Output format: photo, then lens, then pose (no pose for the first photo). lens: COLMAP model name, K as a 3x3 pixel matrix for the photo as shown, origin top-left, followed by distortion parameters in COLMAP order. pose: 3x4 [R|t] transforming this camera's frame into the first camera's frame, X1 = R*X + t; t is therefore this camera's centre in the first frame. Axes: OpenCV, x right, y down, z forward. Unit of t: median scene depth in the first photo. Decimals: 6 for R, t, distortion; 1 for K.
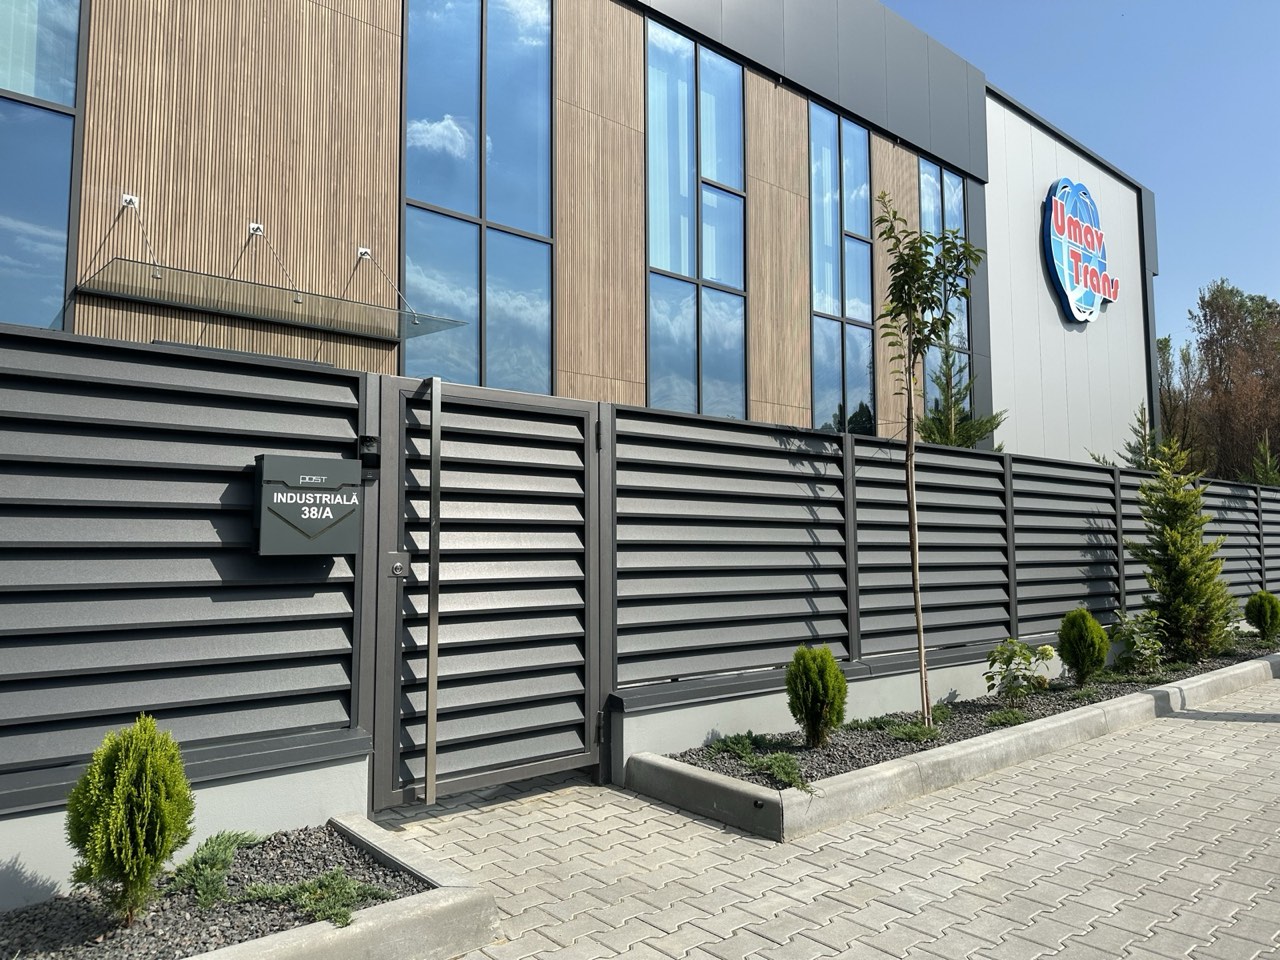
lens RADIAL K [[903.8, 0, 634.1], [0, 903.8, 479.4], [0, 0, 1]] dist [0.032055, -0.045290]
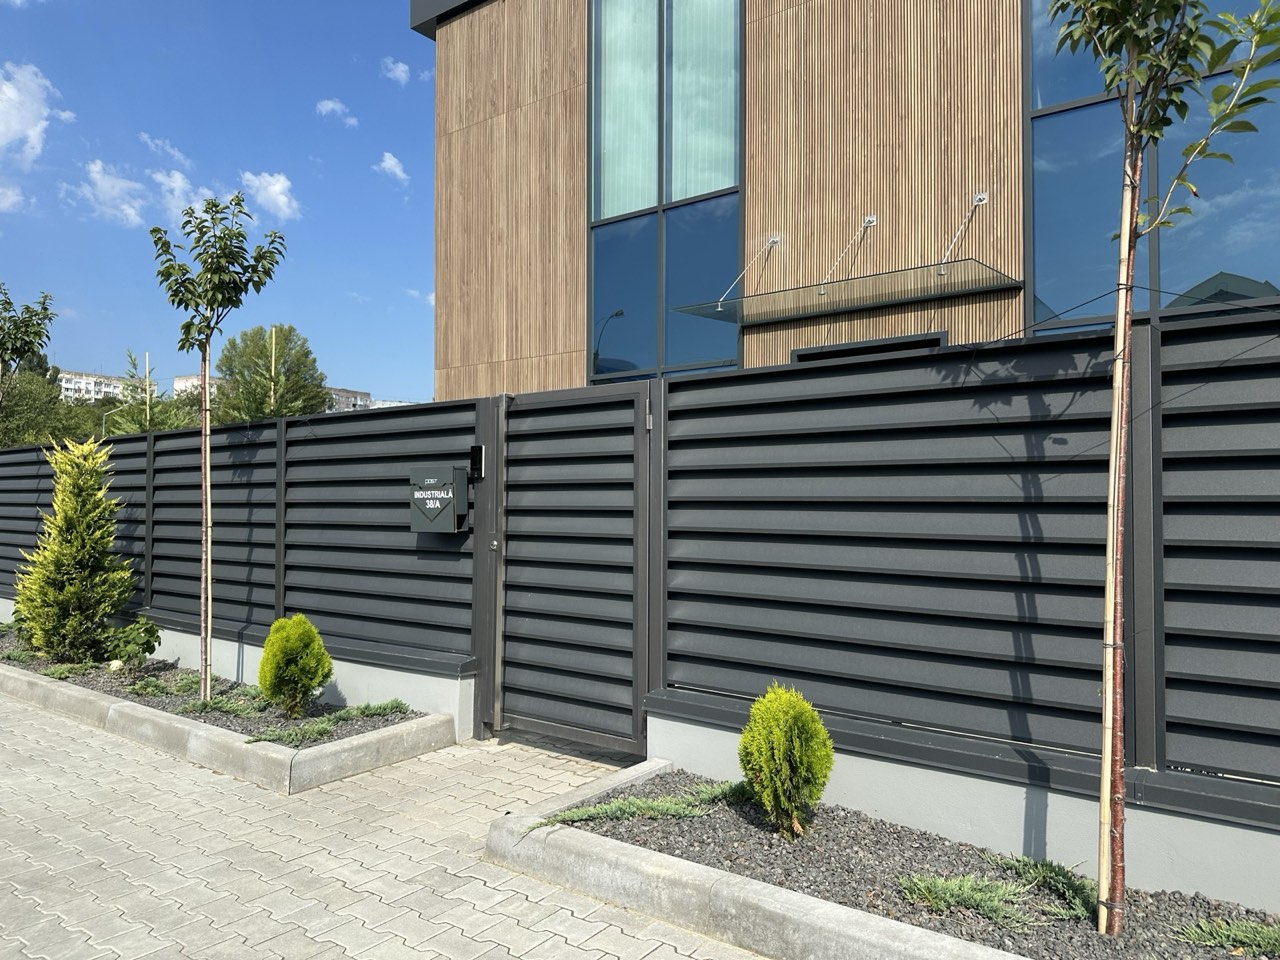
lens RADIAL K [[904.0, 0, 640.0], [0, 904.0, 480.0], [0, 0, 1]] dist [0.033285, -0.049359]
pose [[0.197715, -0.023328, -0.979982, 0.574130], [0.071959, 0.997365, -0.009224, 0.017509], [0.977615, -0.068695, 0.198873, 0.515340]]
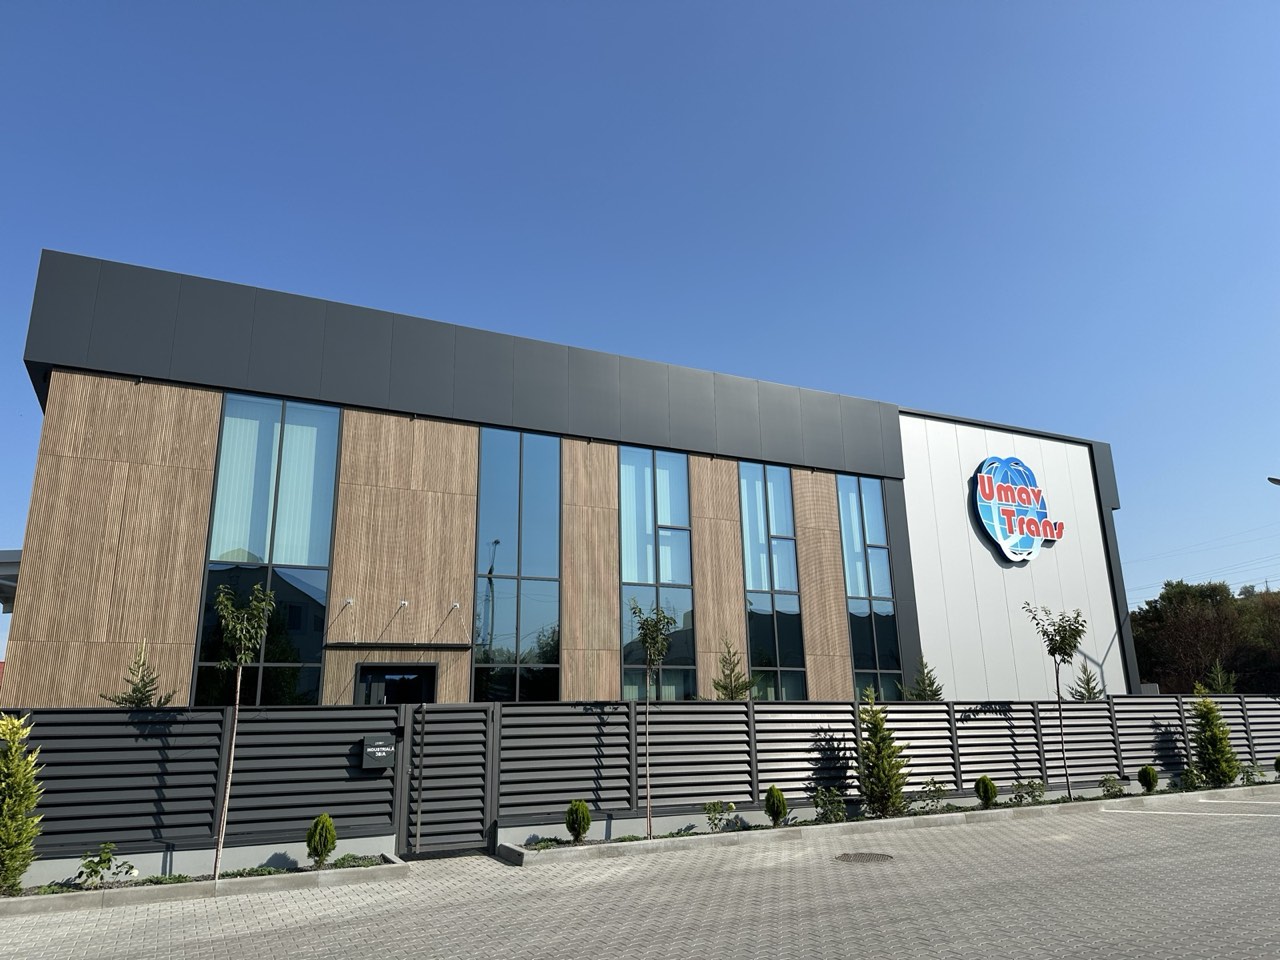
lens RADIAL K [[860.6, 0, 635.4], [0, 860.6, 512.8], [0, 0, 1]] dist [0.165880, -0.321002]
pose [[0.967161, -0.072123, -0.243718, 0.668760], [0.032833, 0.986313, -0.161584, -0.136416], [0.252036, 0.148276, 0.956291, -0.925967]]
